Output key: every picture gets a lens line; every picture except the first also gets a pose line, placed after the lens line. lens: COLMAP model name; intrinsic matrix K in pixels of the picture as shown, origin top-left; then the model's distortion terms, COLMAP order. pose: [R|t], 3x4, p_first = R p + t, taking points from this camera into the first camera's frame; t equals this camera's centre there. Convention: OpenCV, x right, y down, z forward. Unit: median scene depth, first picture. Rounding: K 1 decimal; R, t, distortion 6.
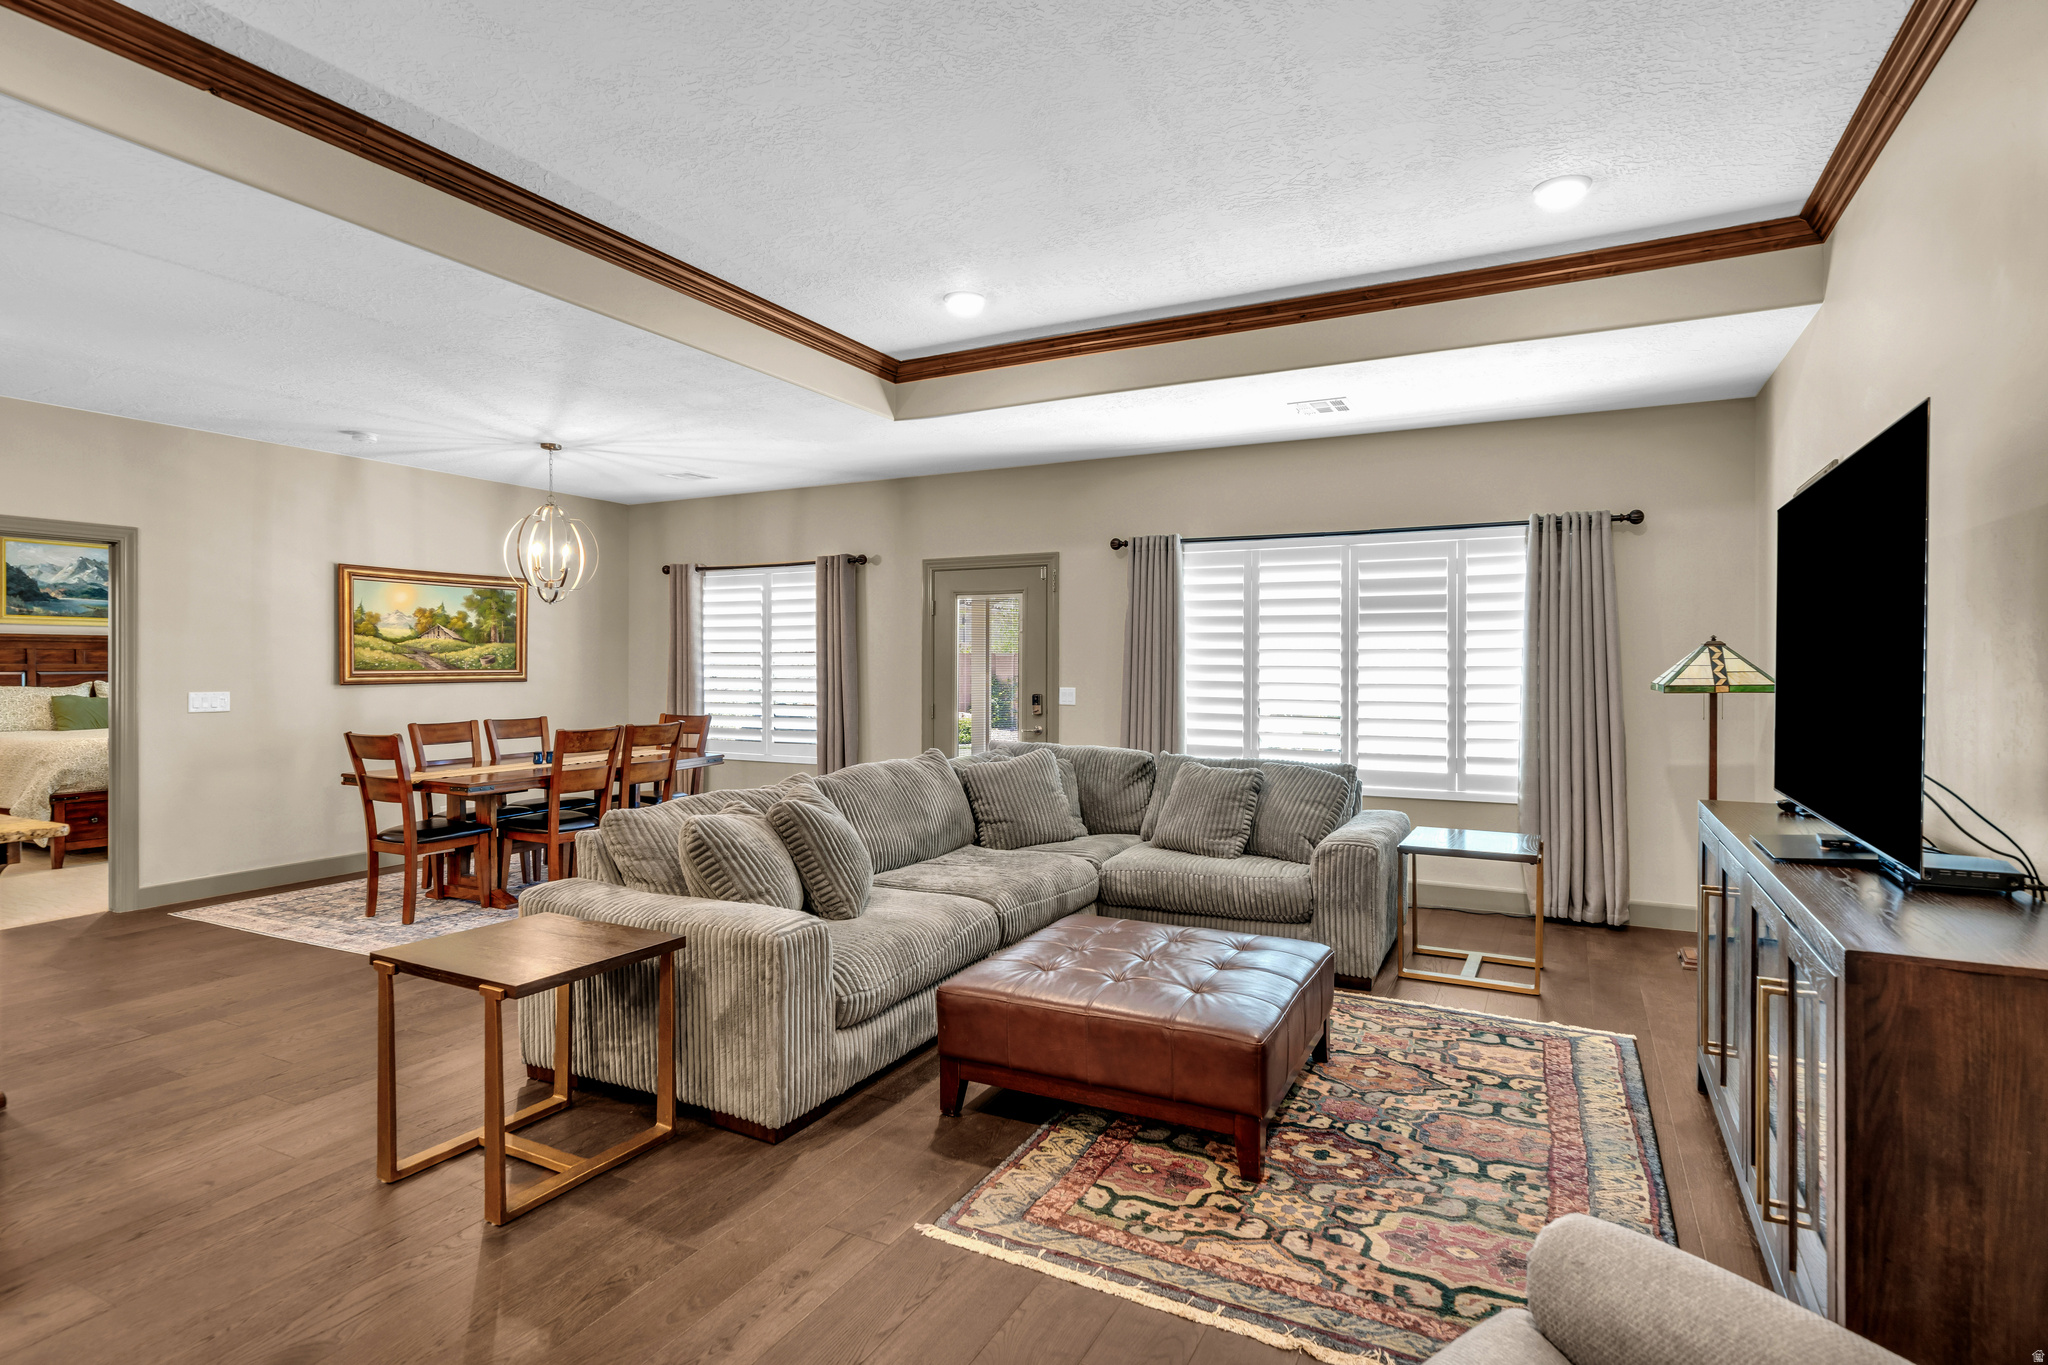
lens RADIAL K [[1022.5, 0, 1037.5], [0, 1022.5, 679.2], [0, 0, 1]] dist [0.002480, -0.001958]
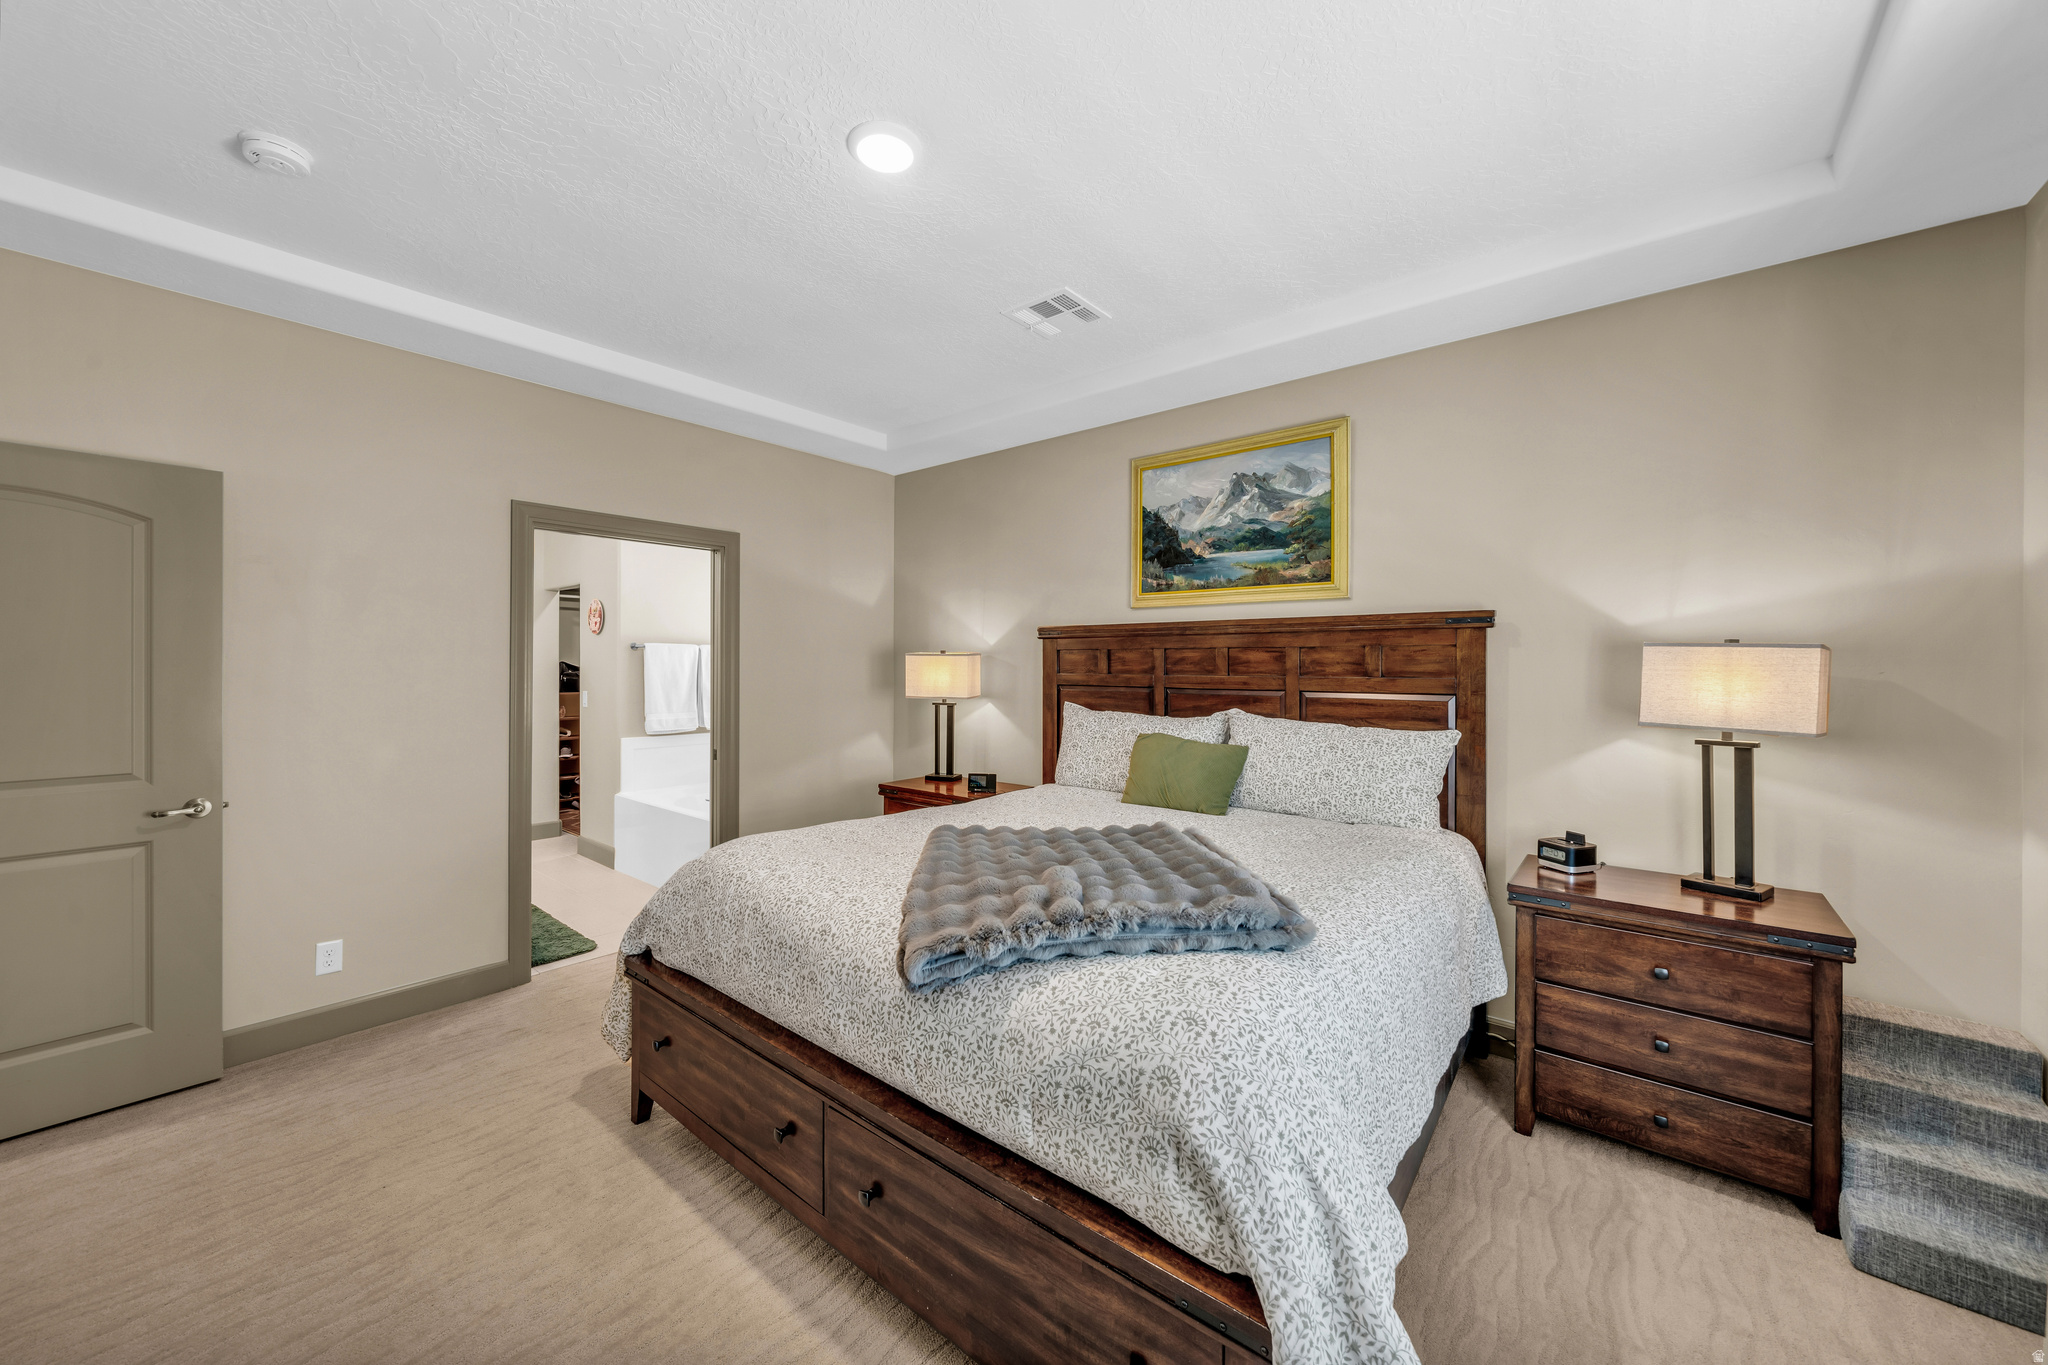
lens RADIAL K [[769.1, 0, 1019.6], [0, 769.1, 676.2], [0, 0, 1]] dist [-0.002339, 0.000048]
pose [[-0.223501, 0.006115, -0.974685, -0.778924], [-0.020320, 0.999734, 0.010931, -0.025060], [0.974492, 0.022248, -0.223317, 1.462638]]
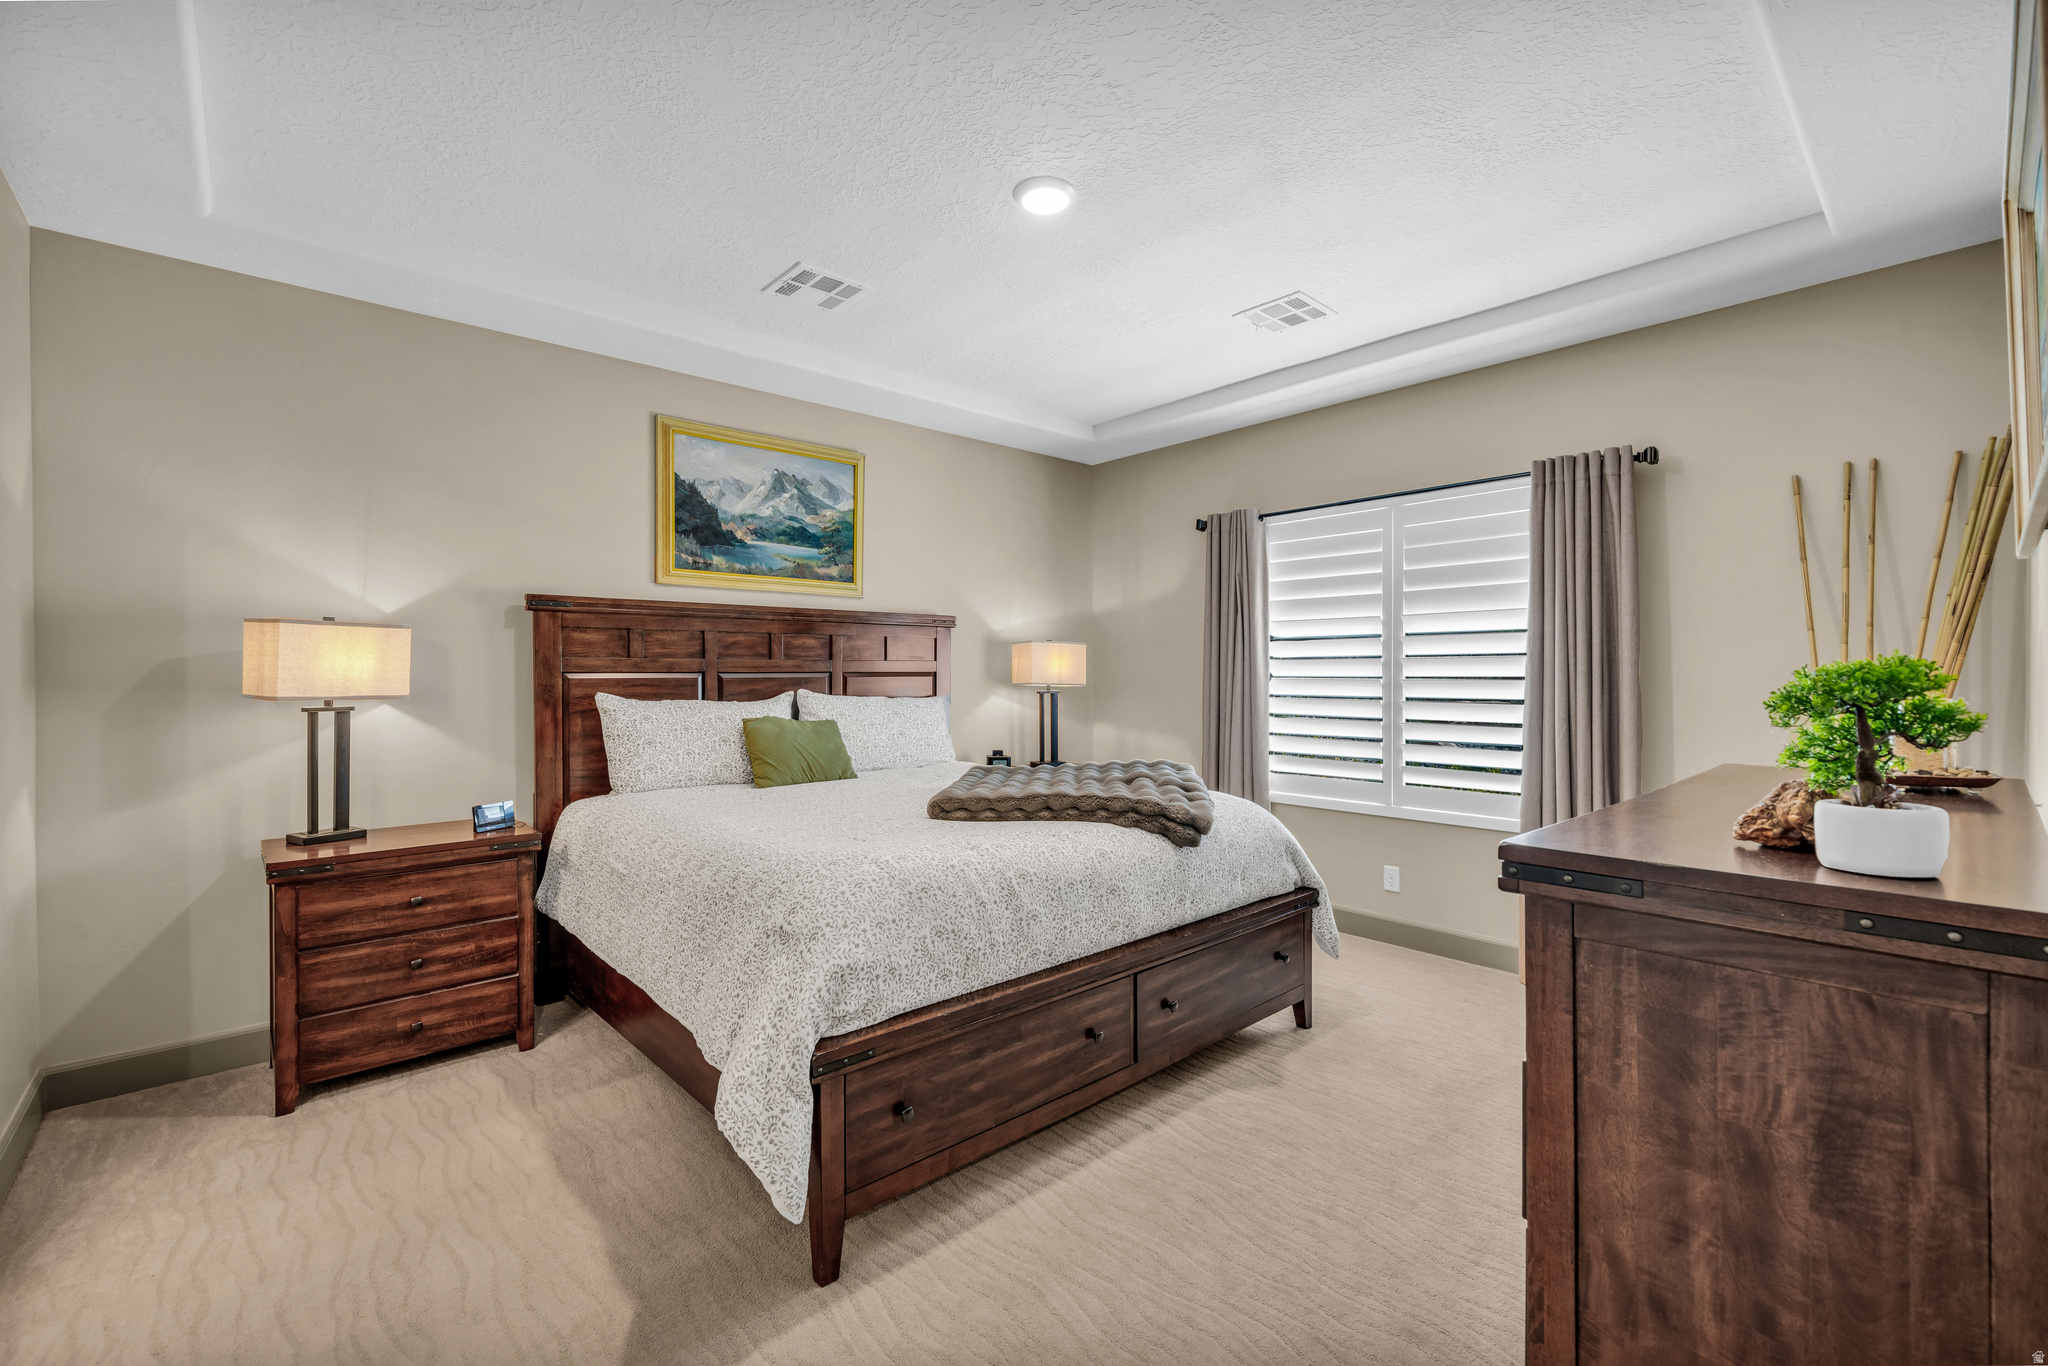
lens RADIAL K [[848.3, 0, 1030.5], [0, 848.3, 680.7], [0, 0, 1]] dist [0.000214, 0.000025]
pose [[0.934770, -0.001211, -0.355251, -0.951492], [0.000394, 0.999997, -0.002371, -0.003353], [0.355253, 0.002077, 0.934768, 0.914962]]
